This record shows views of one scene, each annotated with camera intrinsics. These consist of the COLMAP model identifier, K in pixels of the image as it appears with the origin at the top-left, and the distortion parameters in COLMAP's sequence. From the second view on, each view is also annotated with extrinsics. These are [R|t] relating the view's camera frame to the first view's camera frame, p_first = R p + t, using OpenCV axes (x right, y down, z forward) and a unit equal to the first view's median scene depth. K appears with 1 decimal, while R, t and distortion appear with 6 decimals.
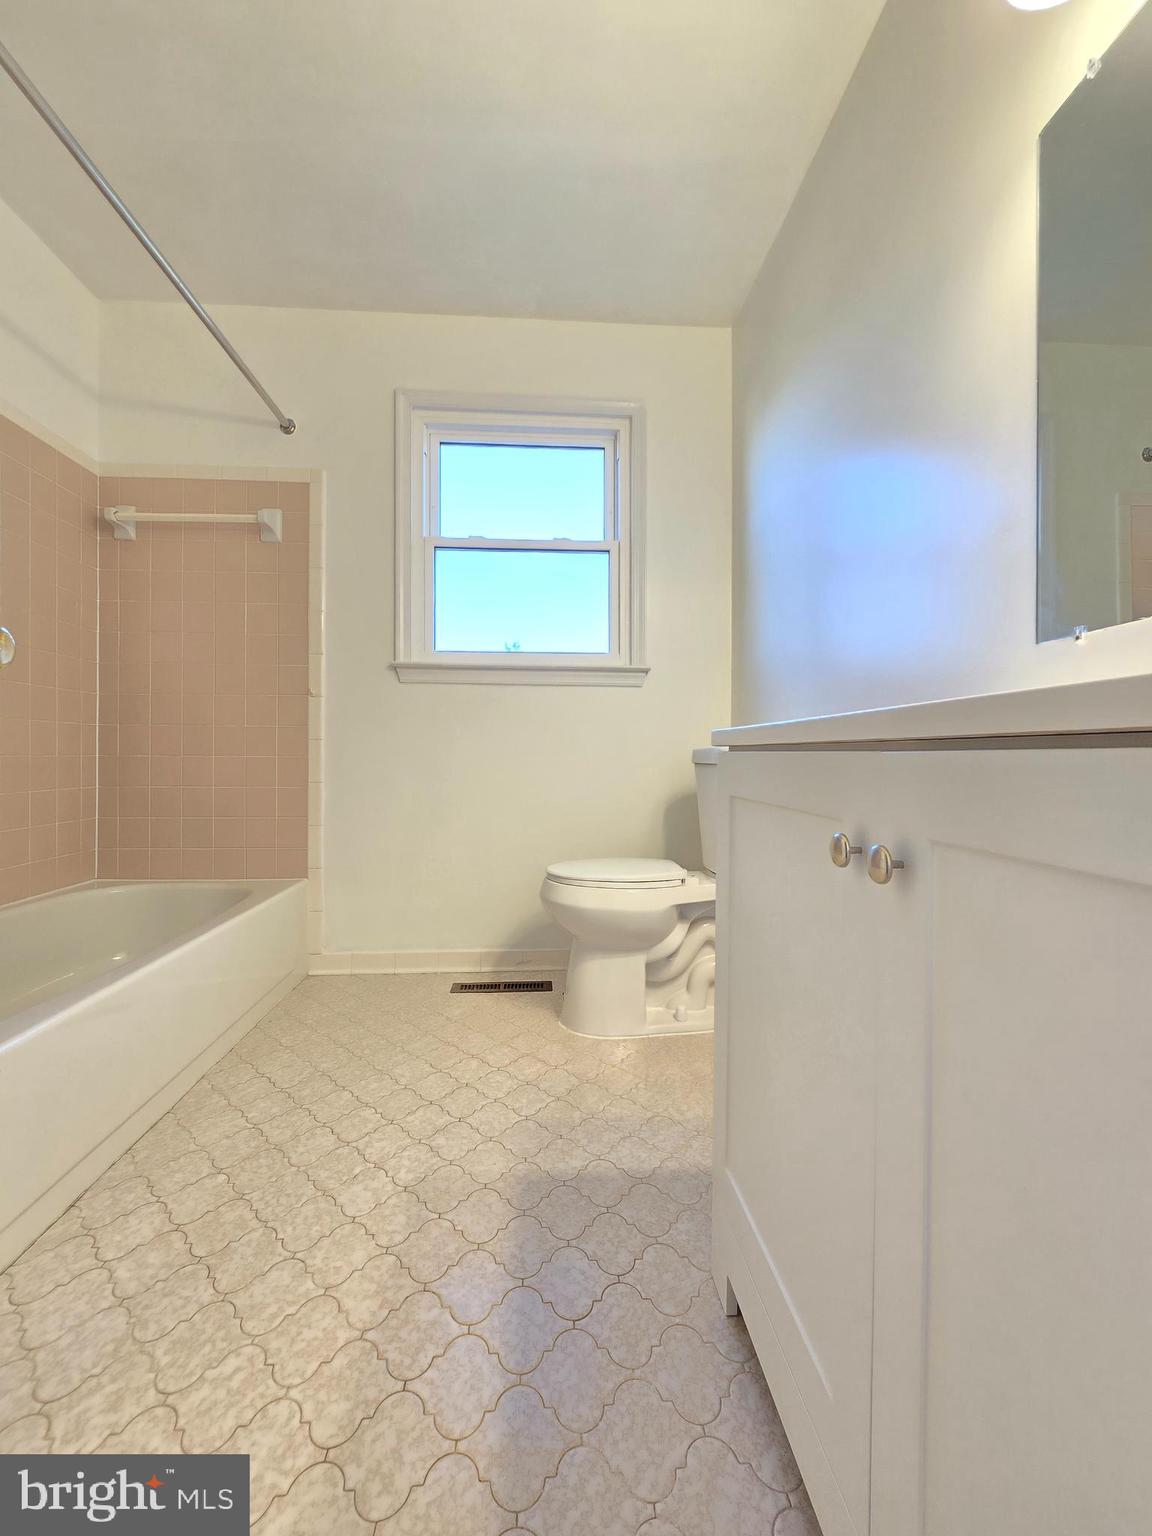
lens RADIAL K [[628.2, 0, 576.0], [0, 628.2, 768.0], [0, 0, 1]] dist [-0.001091, 0.000342]
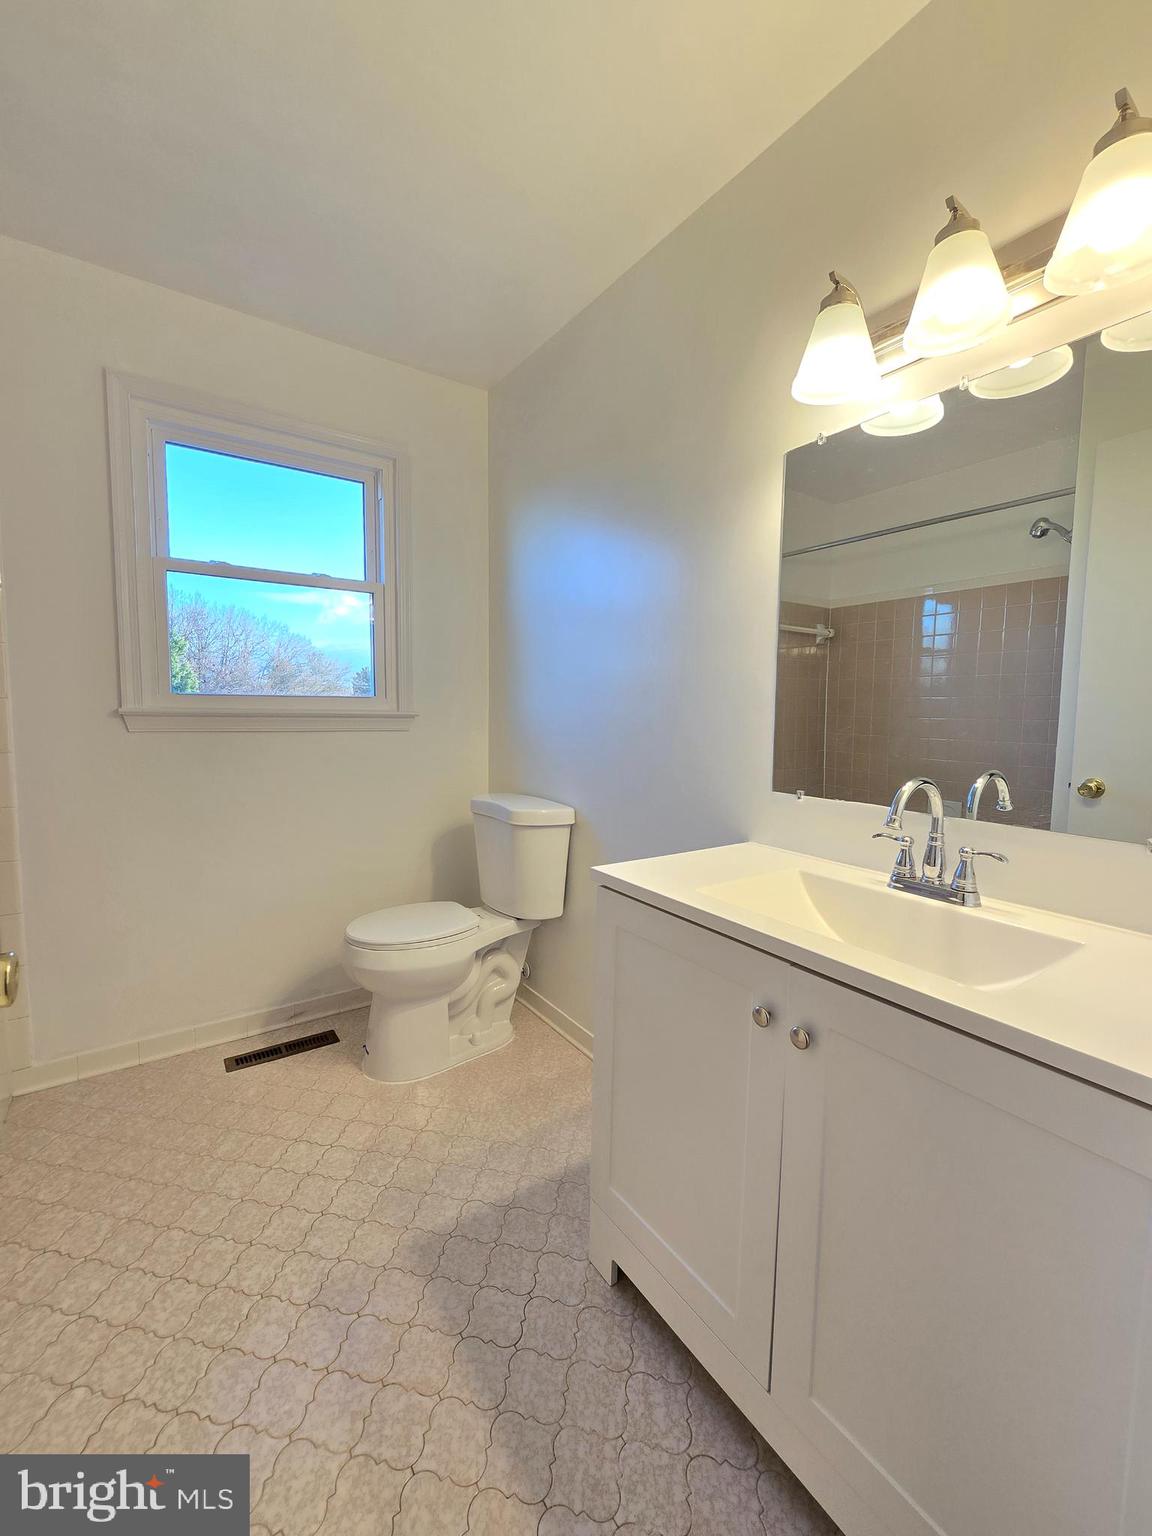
lens RADIAL K [[627.1, 0, 576.0], [0, 627.1, 768.0], [0, 0, 1]] dist [-0.014245, 0.005096]
pose [[0.856289, -0.040647, 0.514894, -0.416002], [-0.003347, 0.996441, 0.084228, -0.335912], [-0.516485, -0.073847, 0.853106, -0.054396]]
